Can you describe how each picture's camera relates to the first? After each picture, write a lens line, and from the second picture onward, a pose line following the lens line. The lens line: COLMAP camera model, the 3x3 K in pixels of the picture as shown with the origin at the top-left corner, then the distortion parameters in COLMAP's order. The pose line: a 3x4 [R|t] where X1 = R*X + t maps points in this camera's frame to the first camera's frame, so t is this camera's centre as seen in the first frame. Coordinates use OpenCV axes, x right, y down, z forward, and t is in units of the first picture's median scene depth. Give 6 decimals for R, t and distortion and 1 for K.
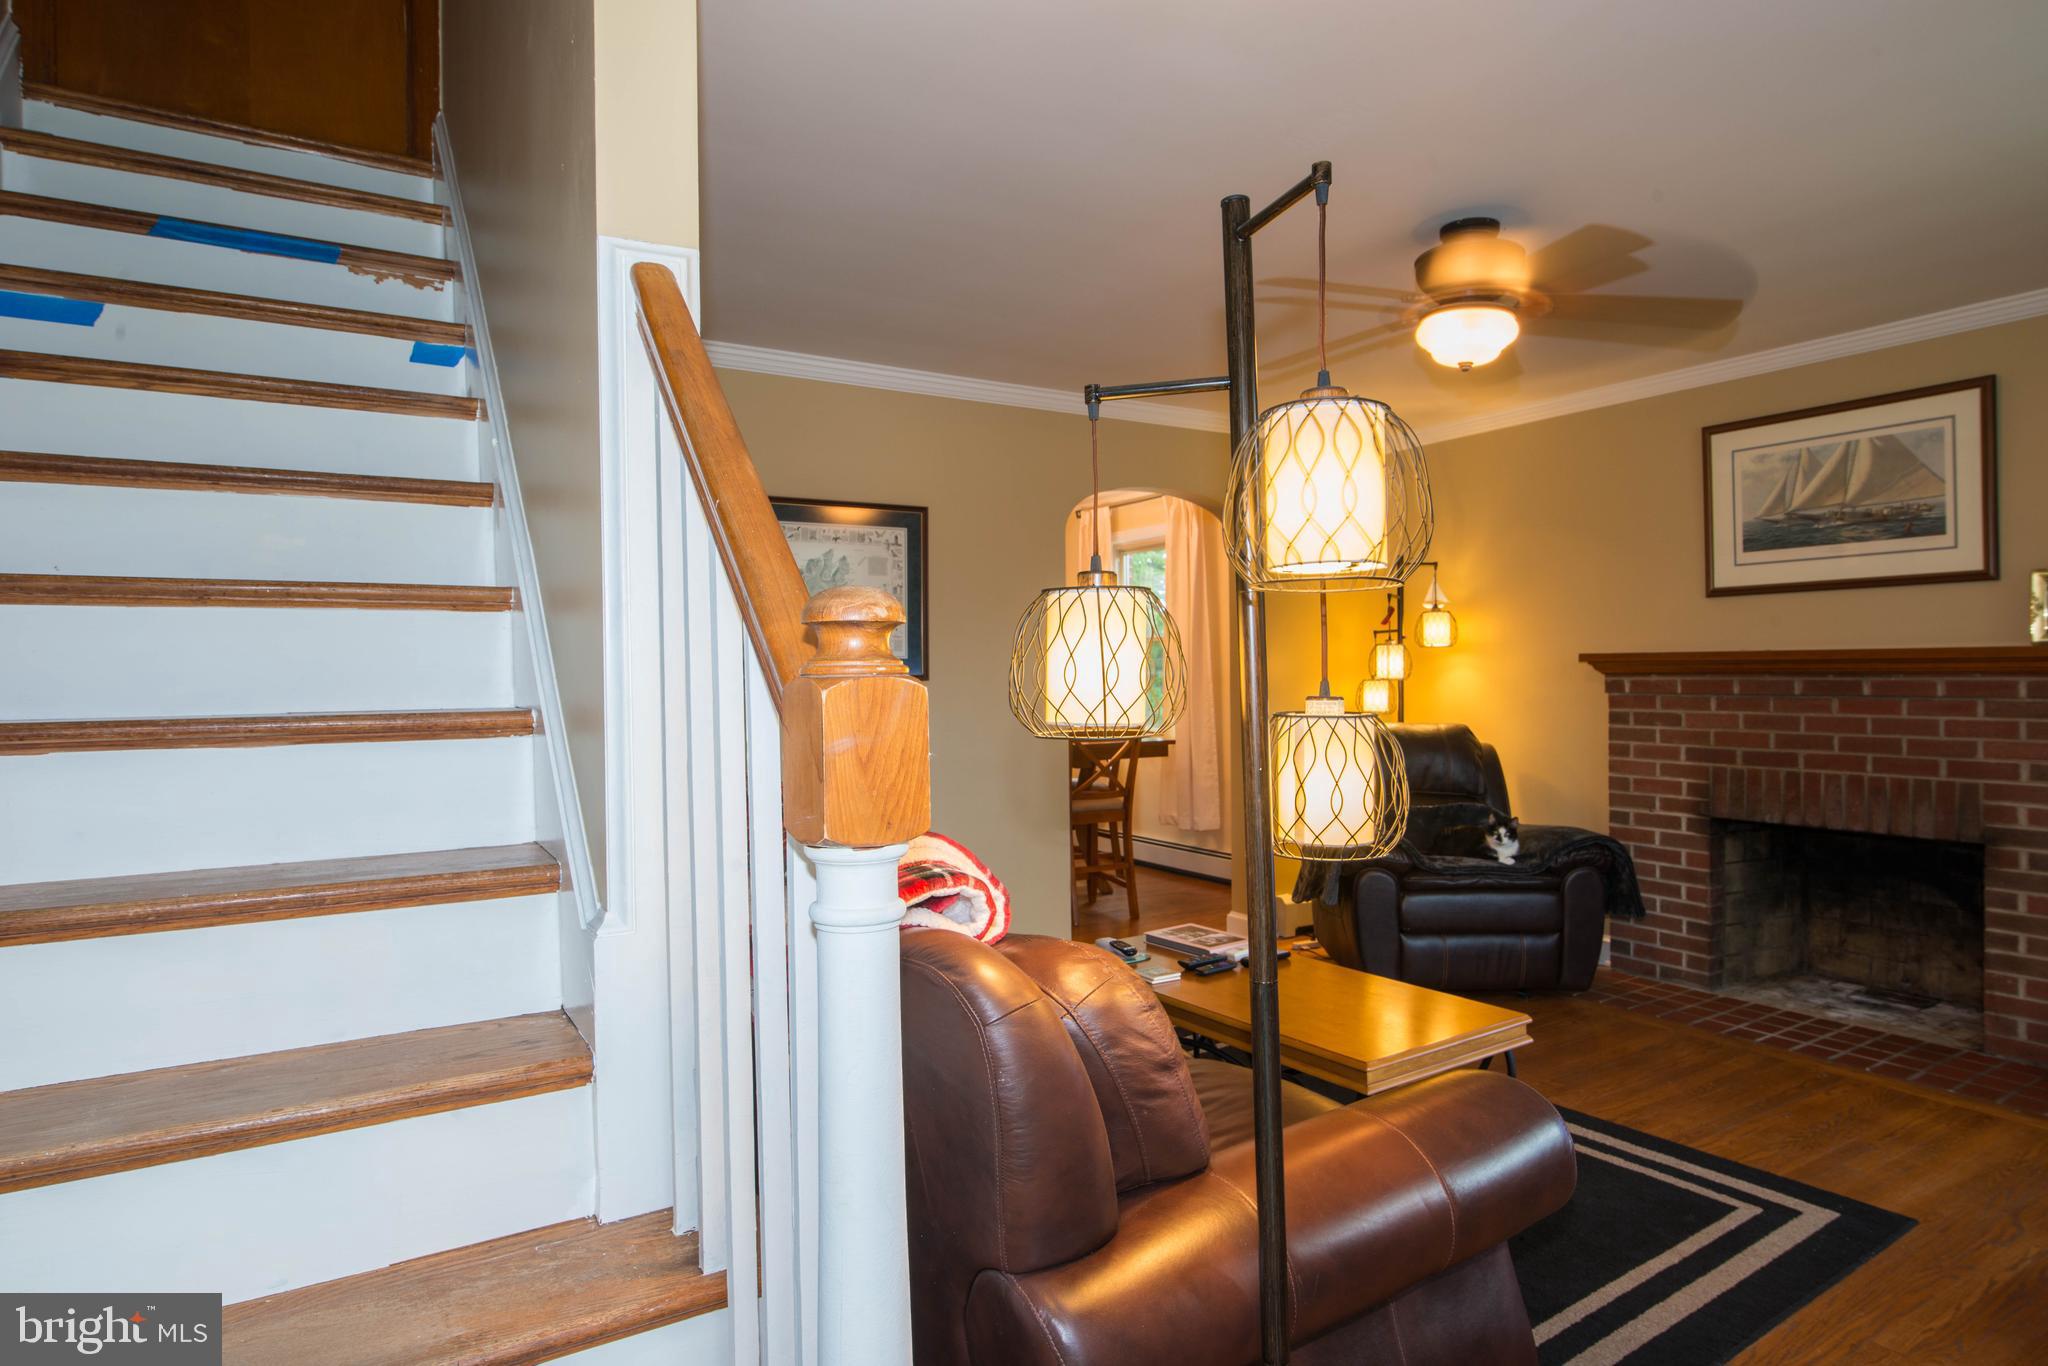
lens RADIAL K [[1154.8, 0, 1036.0], [0, 1154.8, 680.4], [0, 0, 1]] dist [-0.006528, 0.001071]
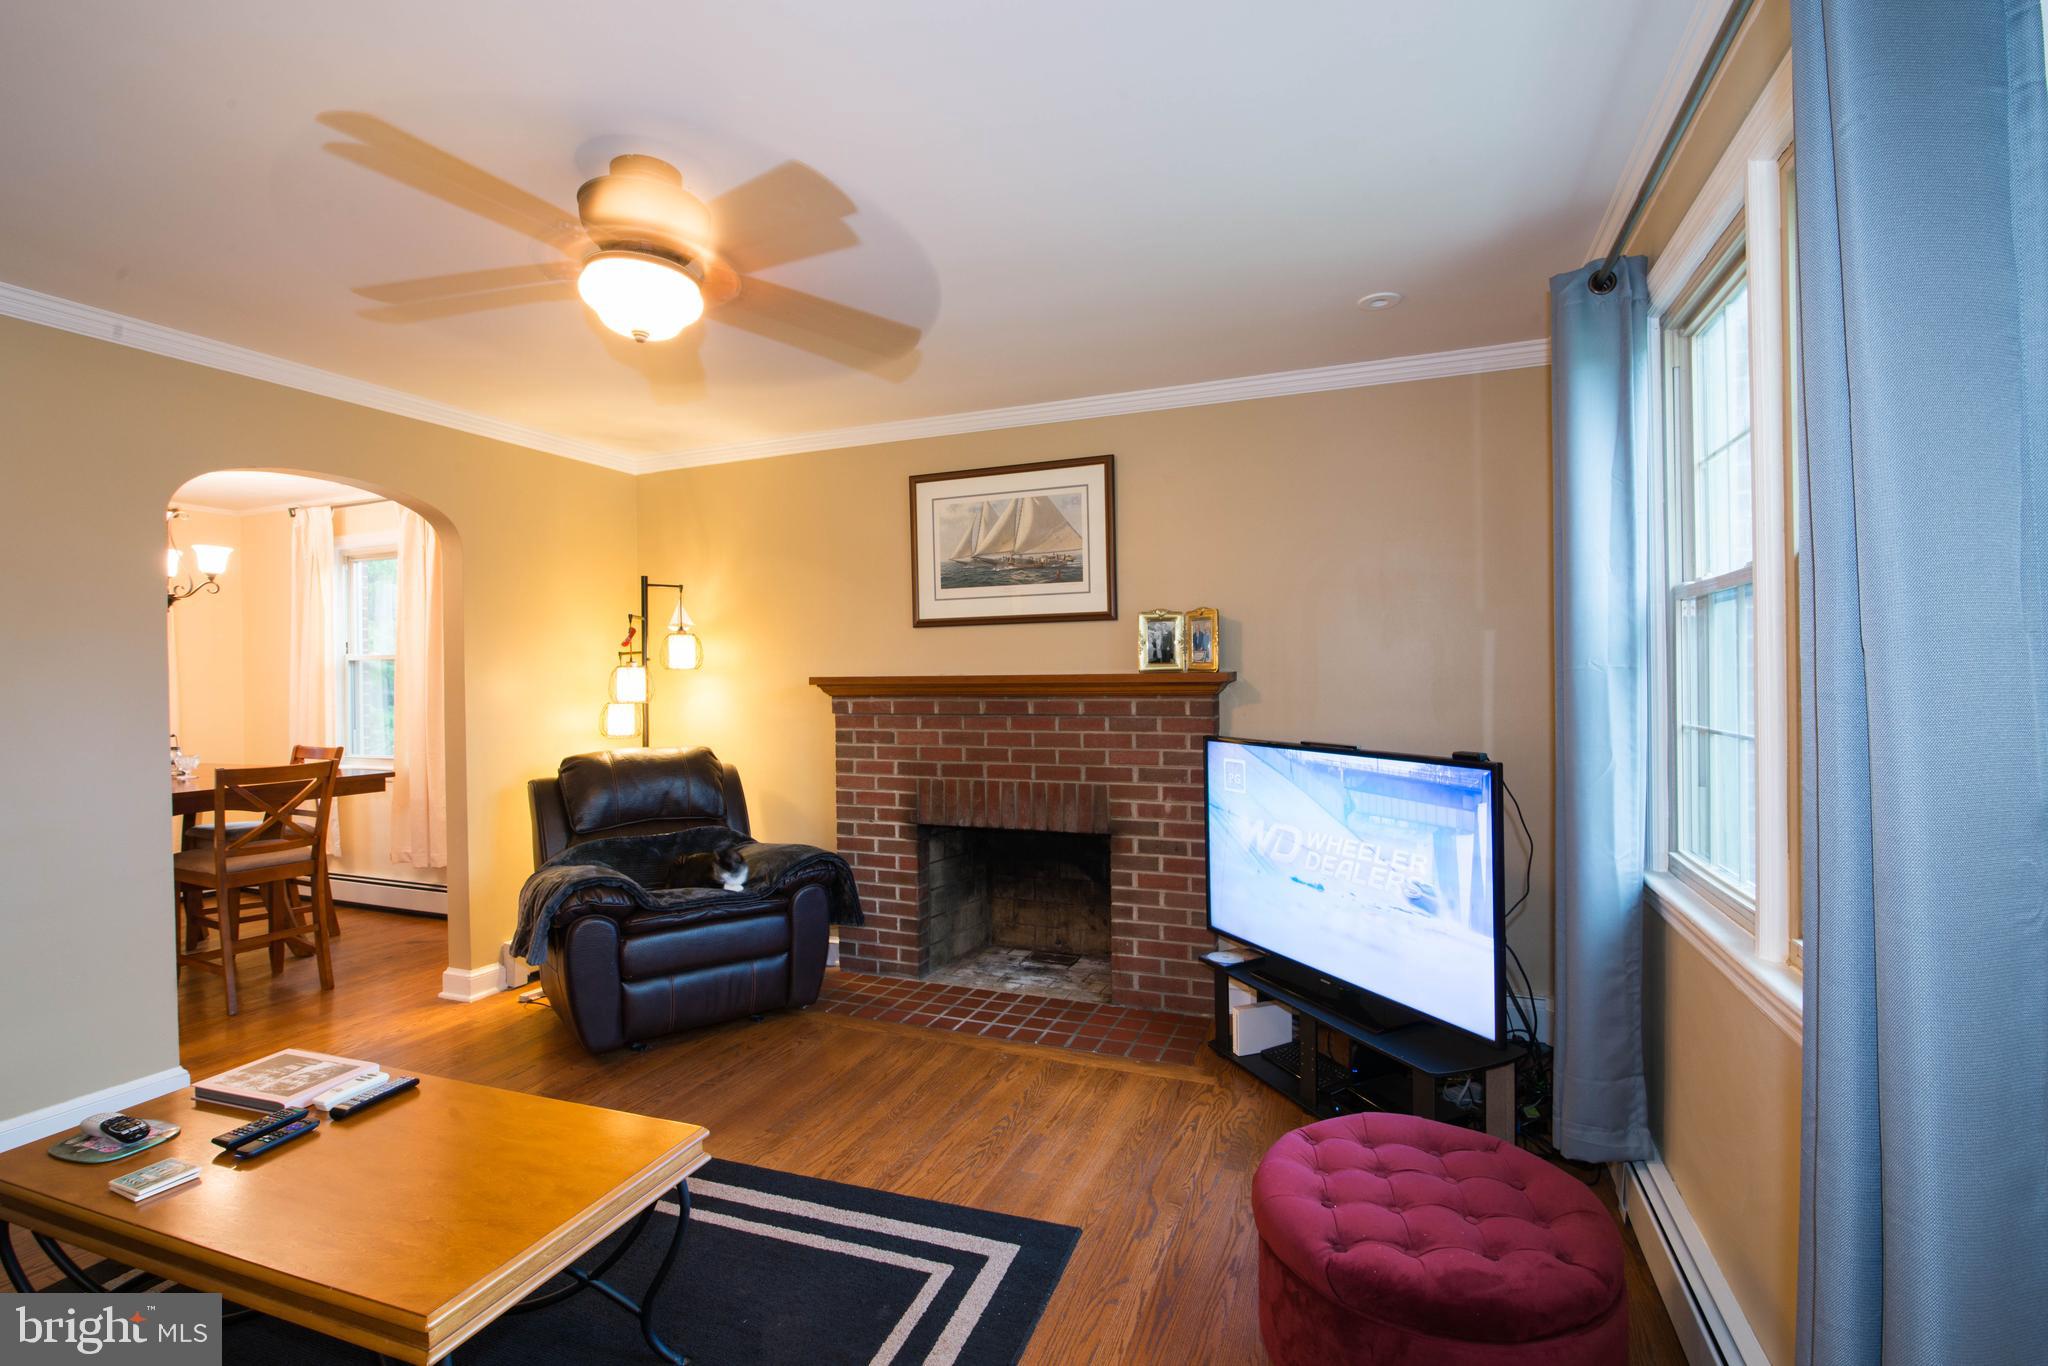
lens RADIAL K [[933.6, 0, 1030.8], [0, 933.6, 678.7], [0, 0, 1]] dist [-0.022501, 0.002396]
pose [[0.806481, -0.000254, 0.591260, 0.165360], [0.008652, 0.999898, -0.011372, -0.013221], [-0.591196, 0.014287, 0.806401, 0.242499]]
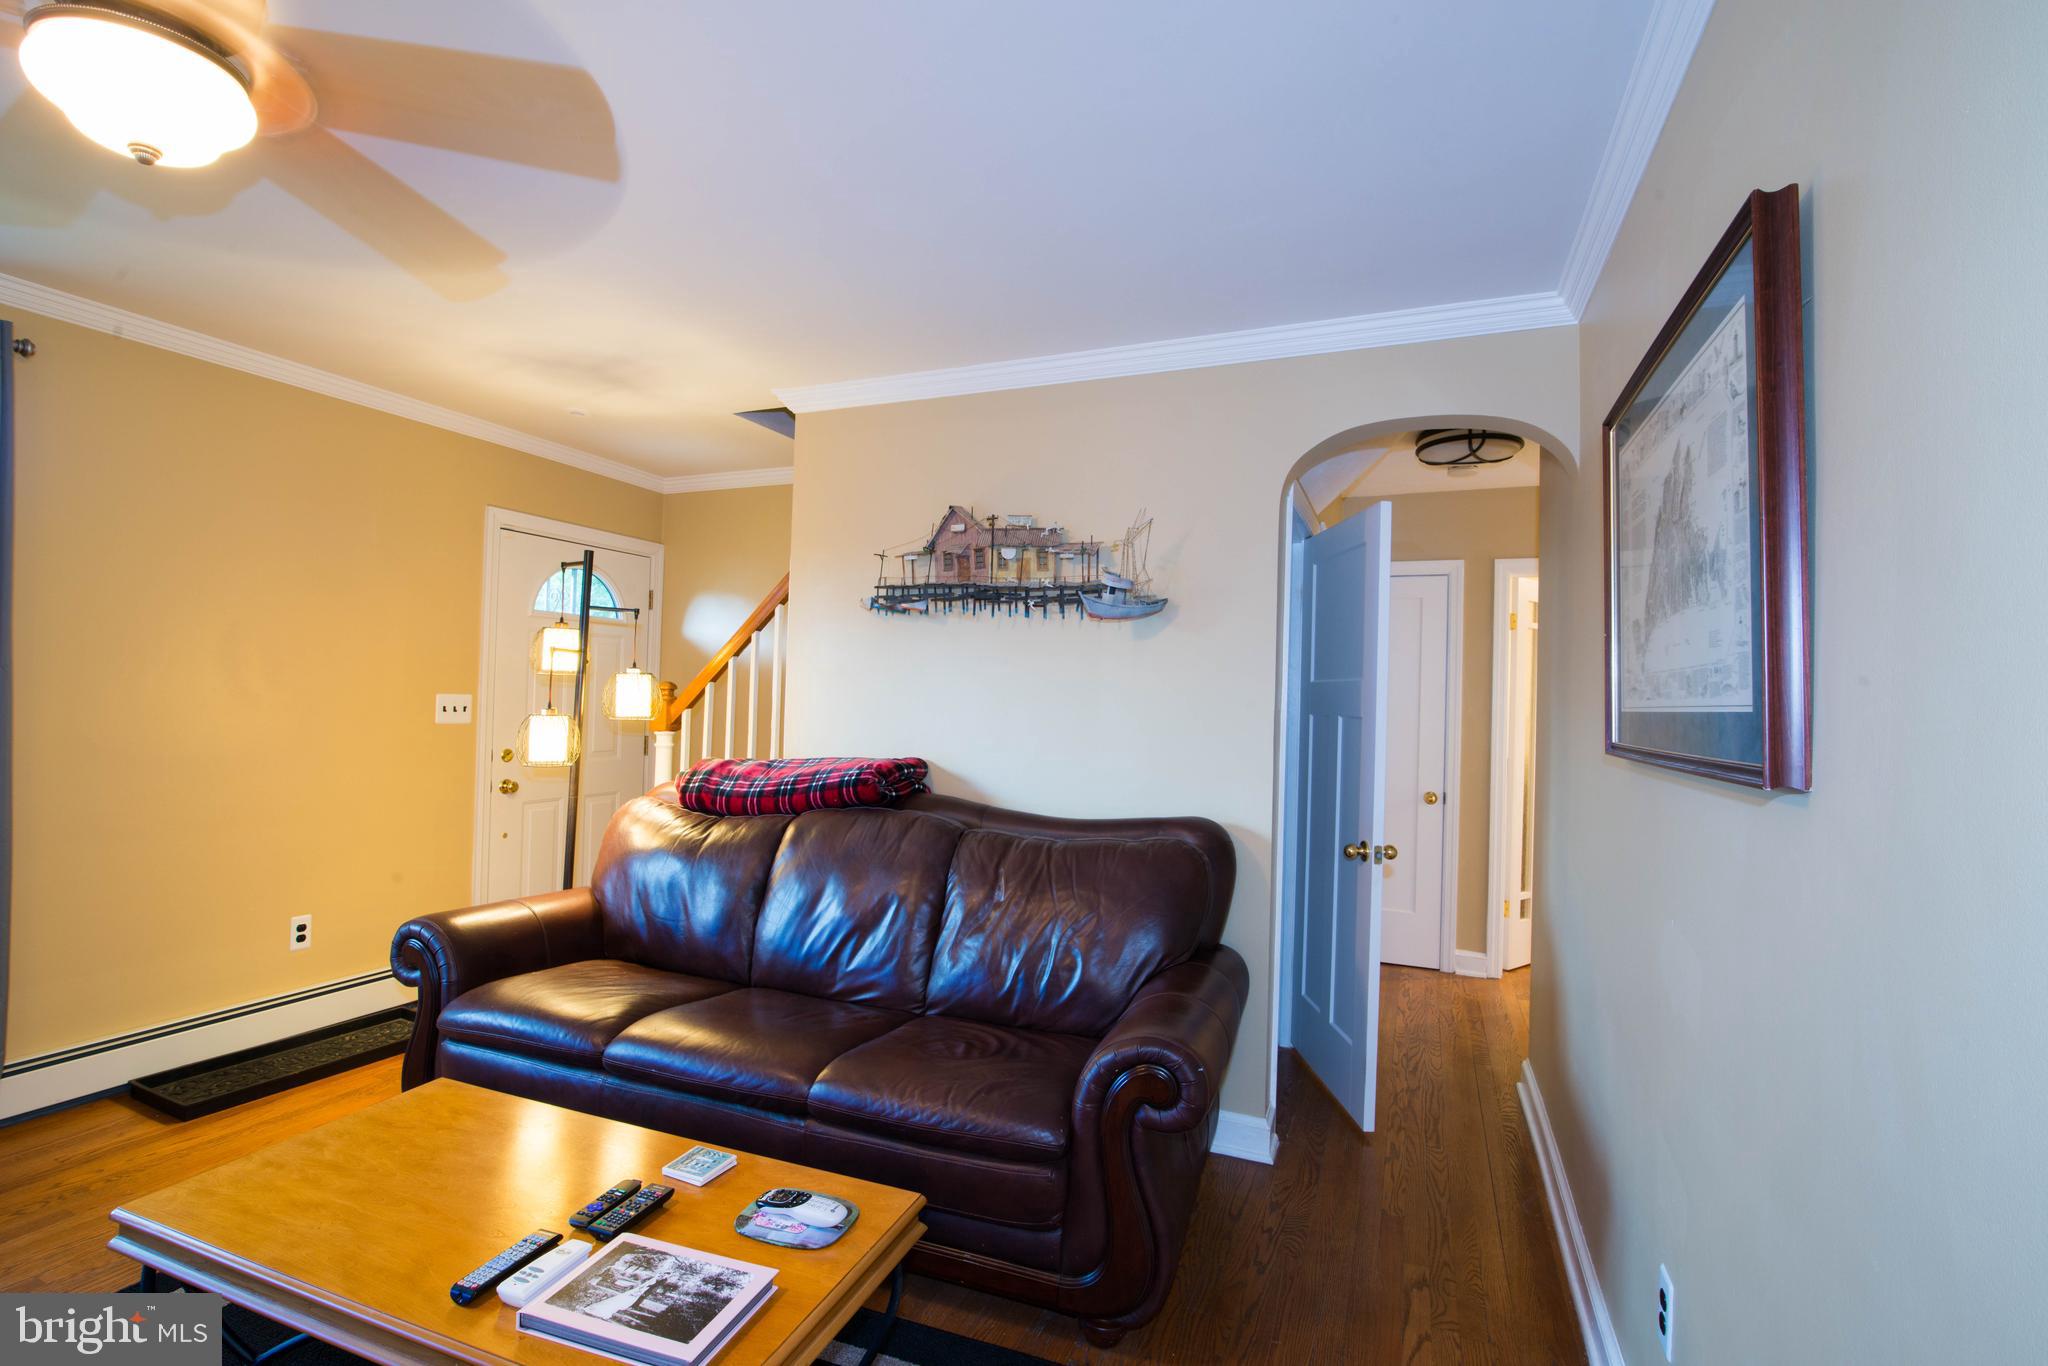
lens RADIAL K [[933.6, 0, 1028.5], [0, 933.6, 678.3], [0, 0, 1]] dist [-0.022501, 0.002396]
pose [[-0.815080, -0.022910, -0.578896, 0.222918], [-0.023357, 0.999705, -0.006679, -0.025719], [0.578878, 0.008077, -0.815374, 1.289481]]
